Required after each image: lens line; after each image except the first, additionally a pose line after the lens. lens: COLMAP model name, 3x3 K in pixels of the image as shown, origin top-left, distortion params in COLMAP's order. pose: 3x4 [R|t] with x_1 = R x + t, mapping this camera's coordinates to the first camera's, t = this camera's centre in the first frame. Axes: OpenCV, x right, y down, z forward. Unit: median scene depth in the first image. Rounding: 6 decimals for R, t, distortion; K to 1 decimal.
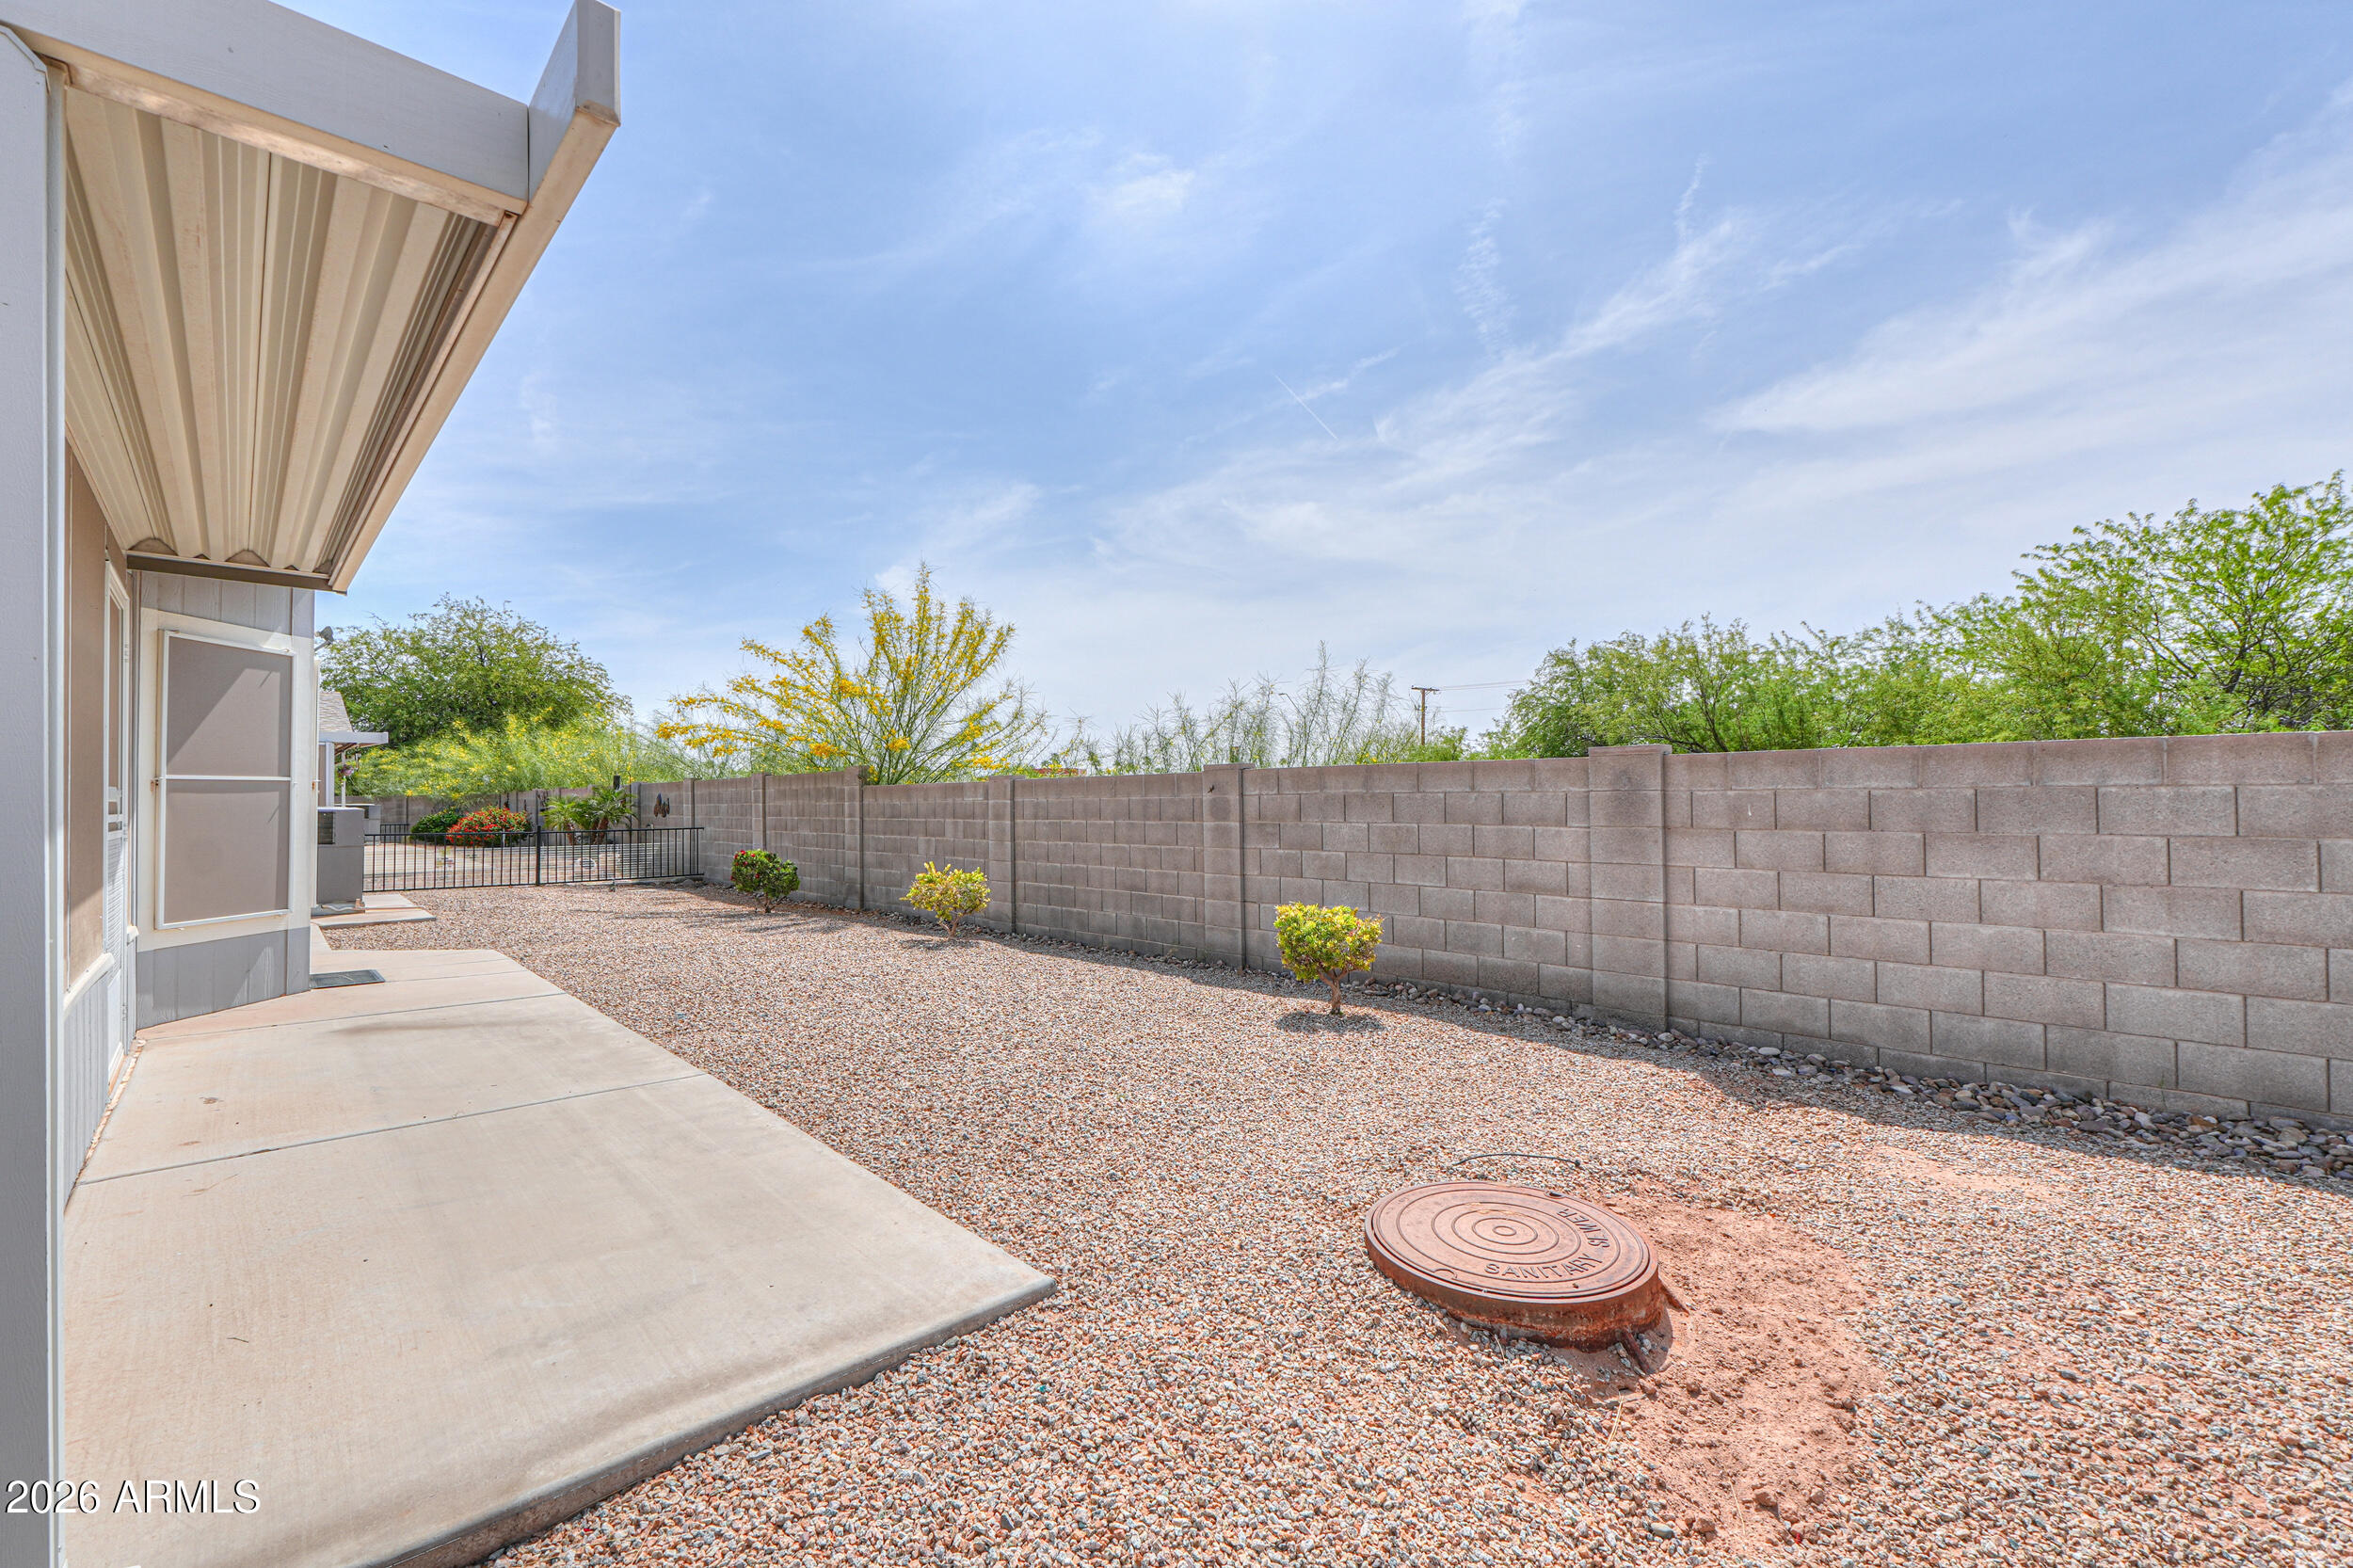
lens RADIAL K [[996.2, 0, 1176.0], [0, 996.2, 787.2], [0, 0, 1]] dist [0.004096, 0.000379]
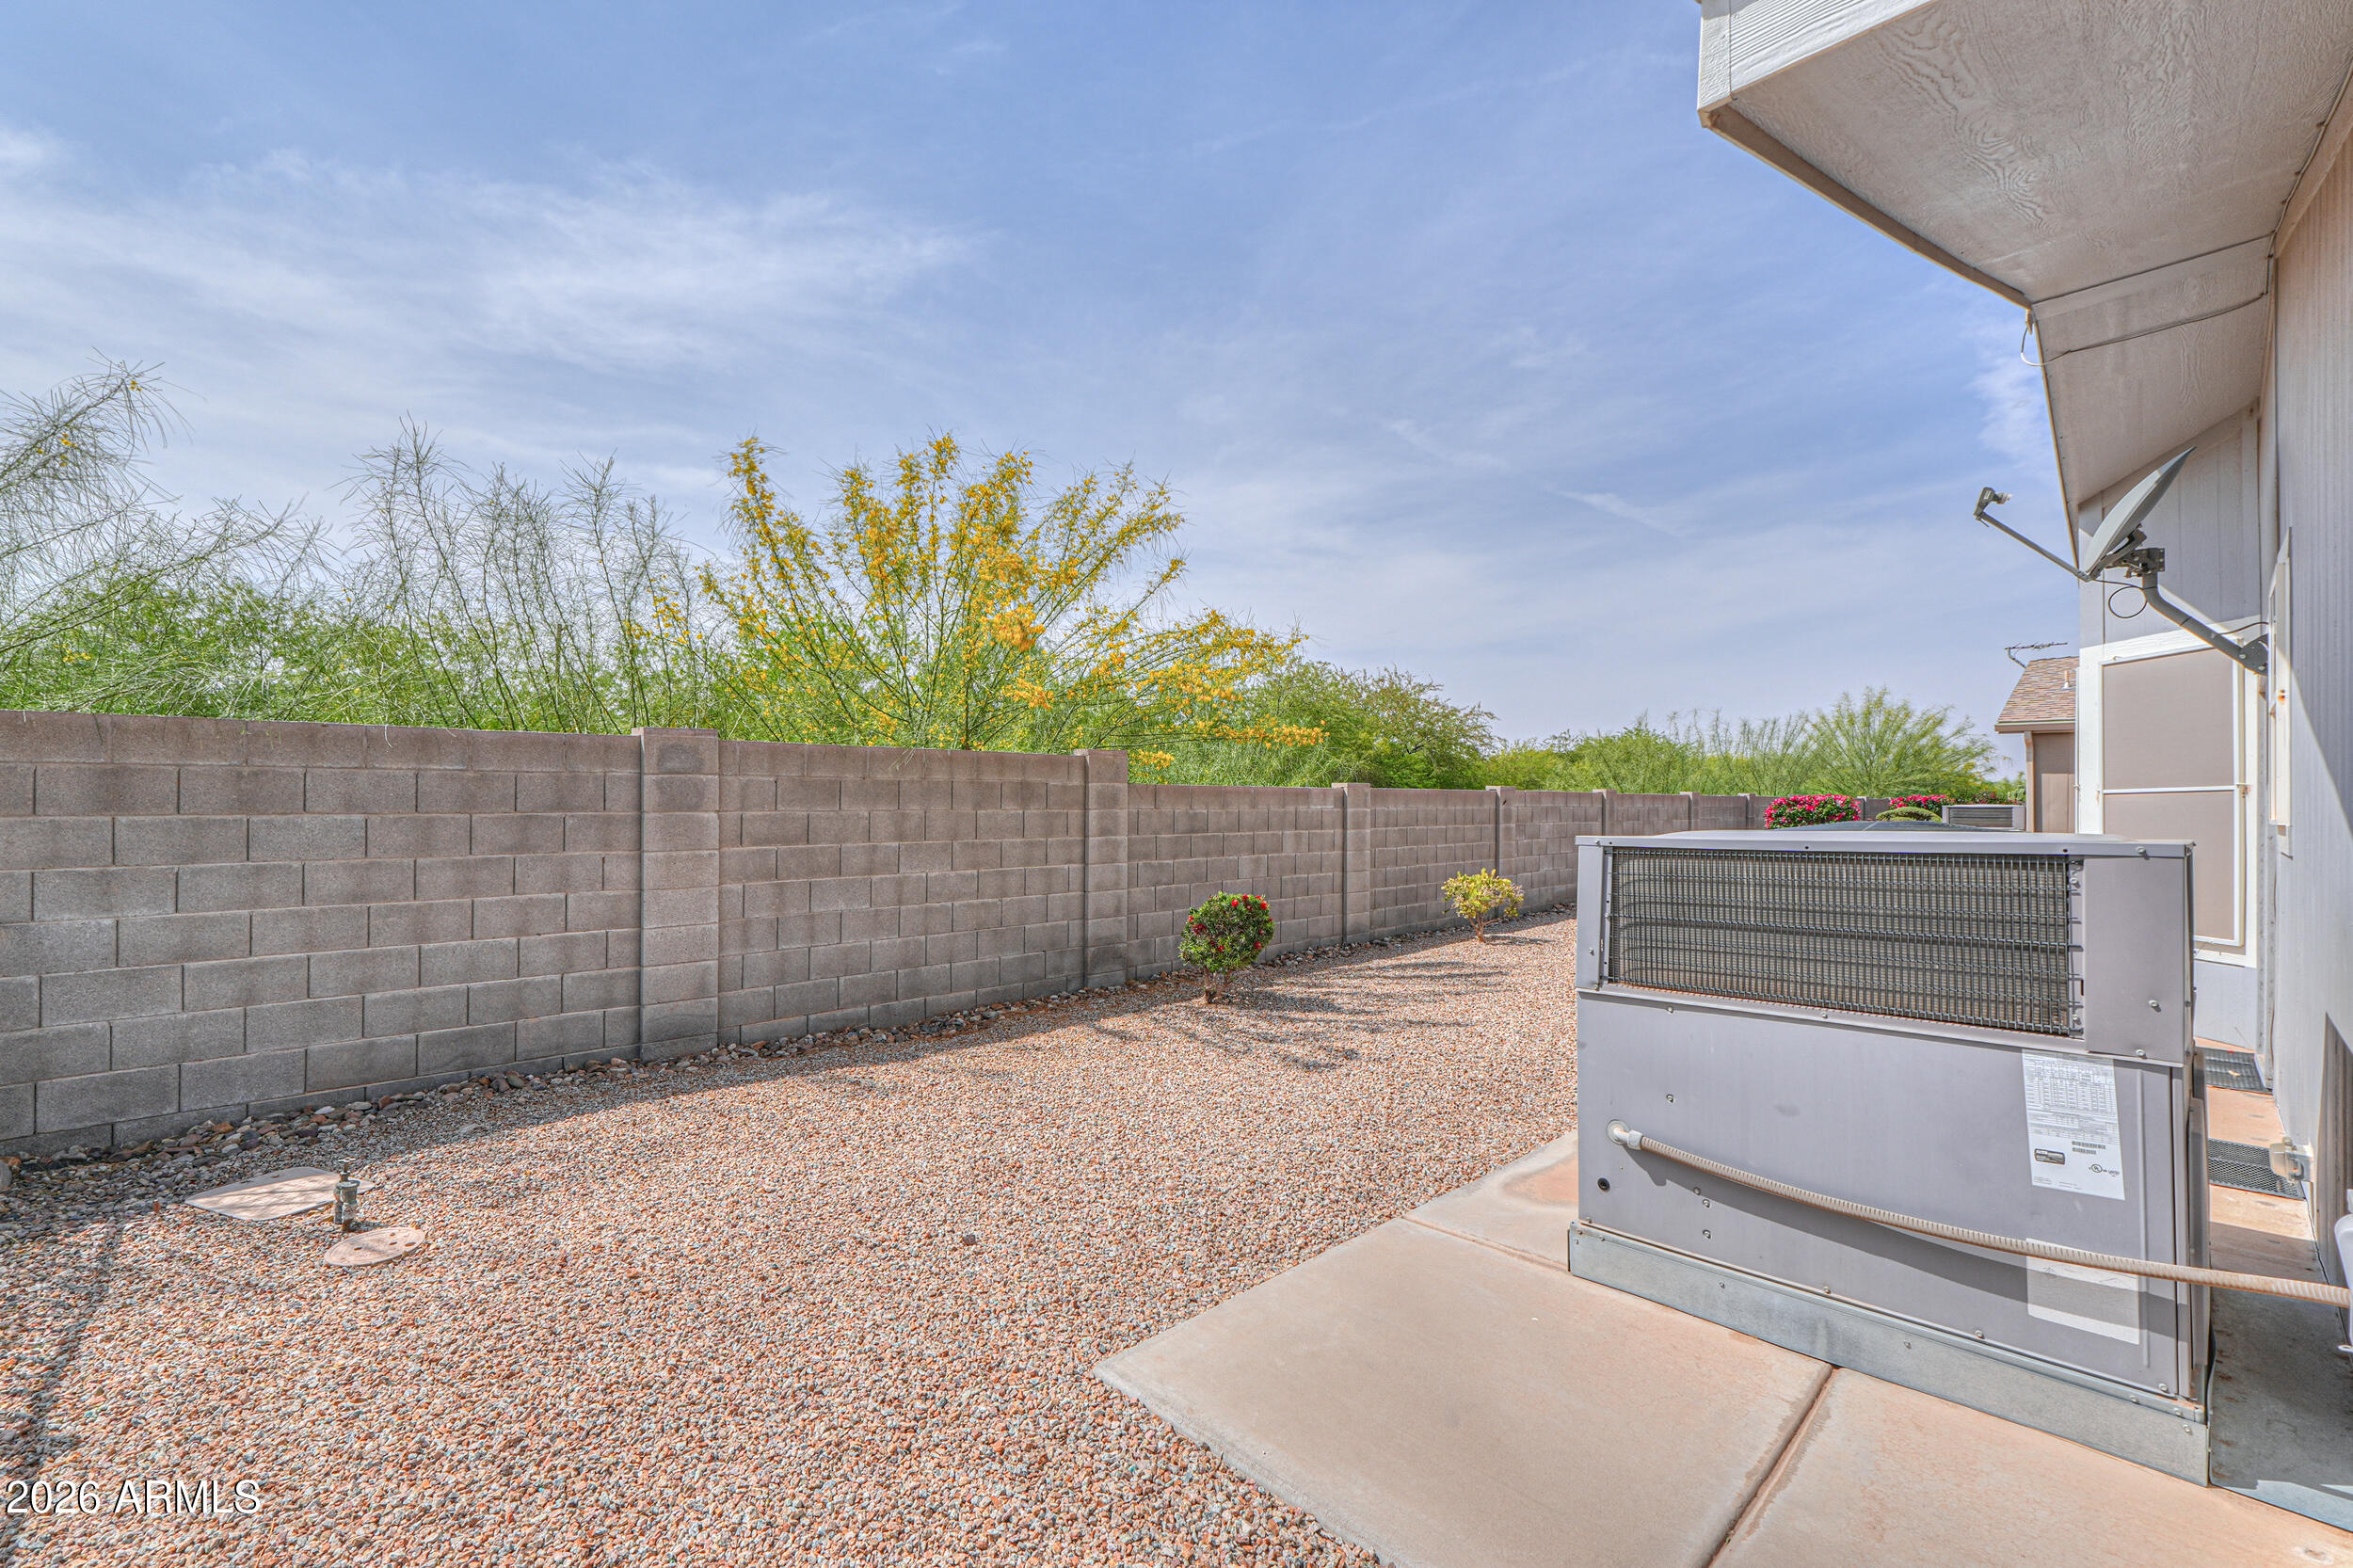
lens RADIAL K [[996.2, 0, 1175.7], [0, 996.2, 796.3], [0, 0, 1]] dist [0.004096, 0.000379]
pose [[-0.023329, 0.017220, 0.999580, -1.264403], [-0.014531, 0.999740, -0.017562, 0.023079], [-0.999622, -0.014934, -0.023073, 1.333866]]
